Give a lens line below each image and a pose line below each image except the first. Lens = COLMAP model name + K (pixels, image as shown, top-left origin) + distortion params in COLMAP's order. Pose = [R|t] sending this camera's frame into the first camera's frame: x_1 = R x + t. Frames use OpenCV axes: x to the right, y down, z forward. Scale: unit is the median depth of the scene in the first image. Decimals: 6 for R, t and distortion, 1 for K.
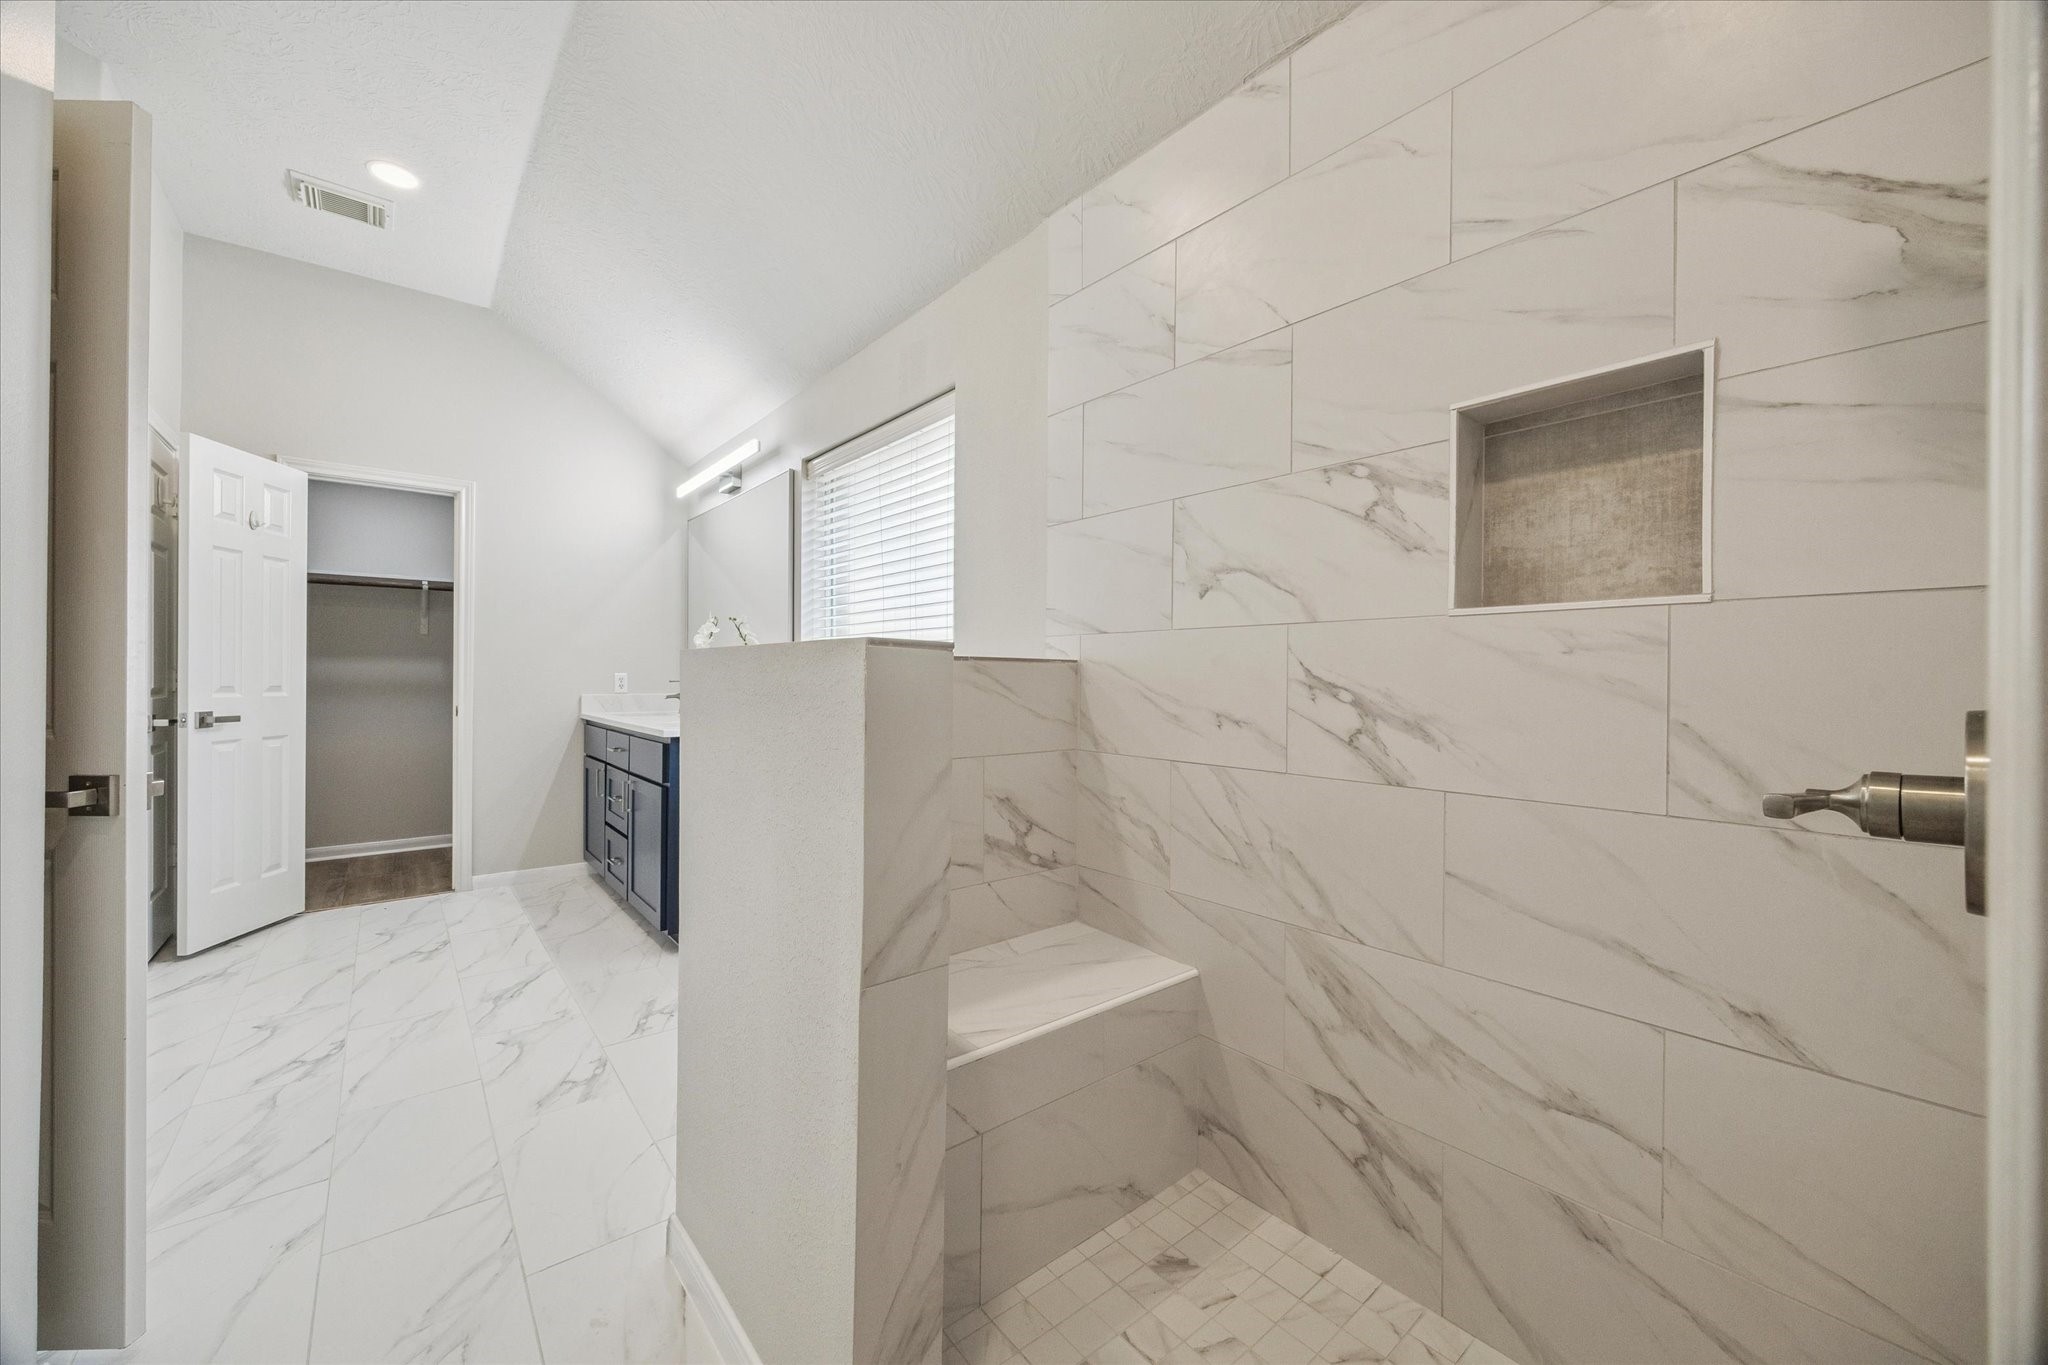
lens RADIAL K [[804.7, 0, 1024.0], [0, 804.7, 682.5], [0, 0, 1]] dist [-0.002152, -0.000455]
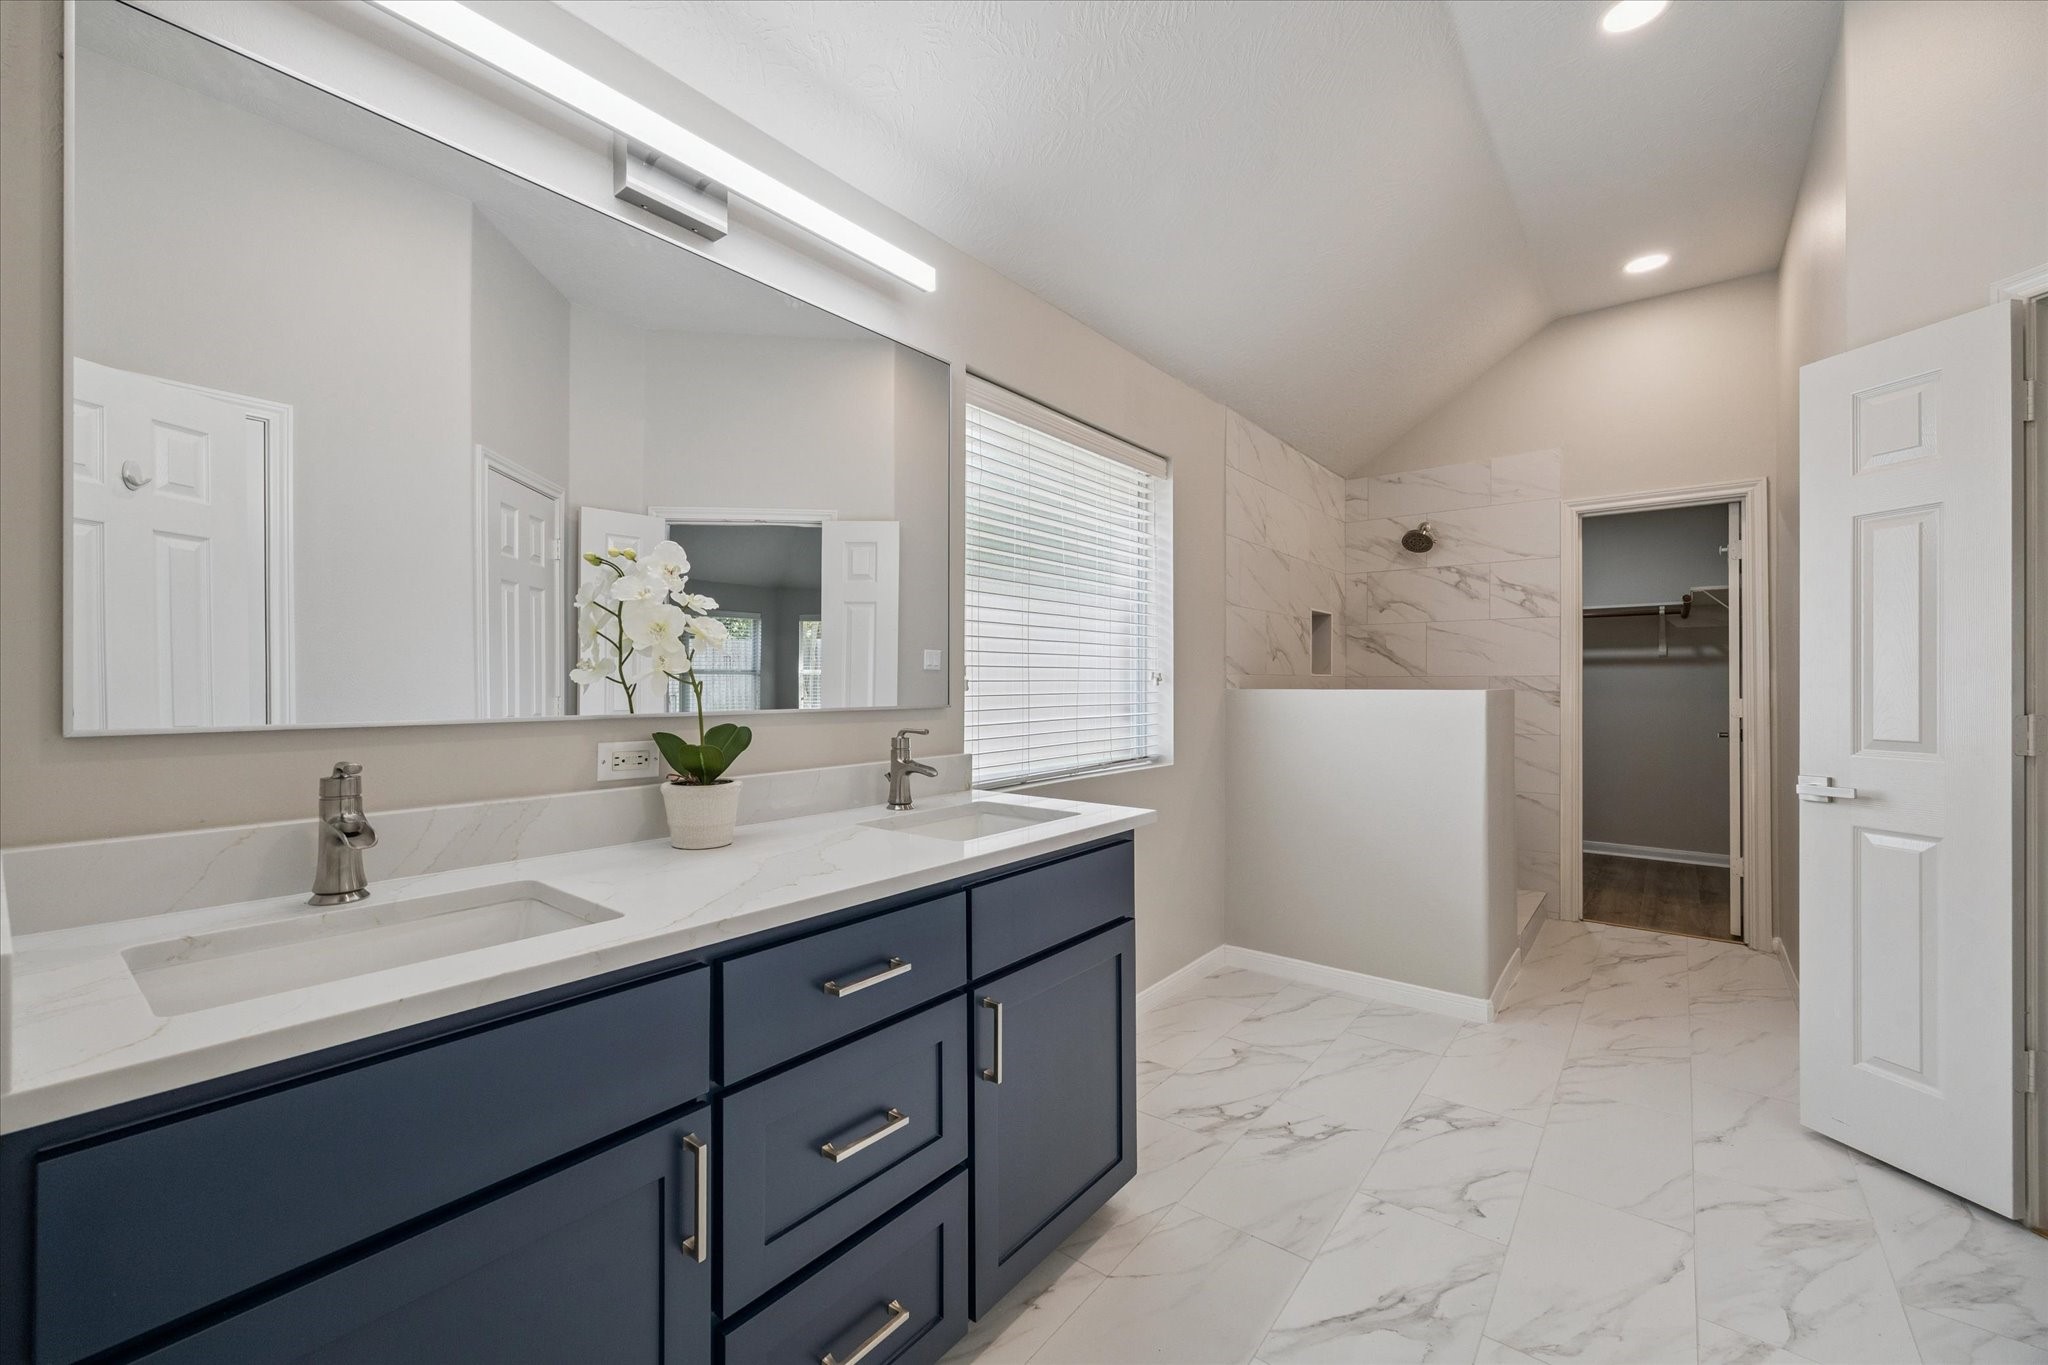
lens RADIAL K [[804.7, 0, 1024.0], [0, 804.7, 682.5], [0, 0, 1]] dist [-0.002152, -0.000455]
pose [[-0.217250, -0.007758, 0.976085, -1.374594], [0.005343, 0.999944, 0.009136, -0.045721], [-0.976101, 0.007200, -0.217196, 1.688308]]
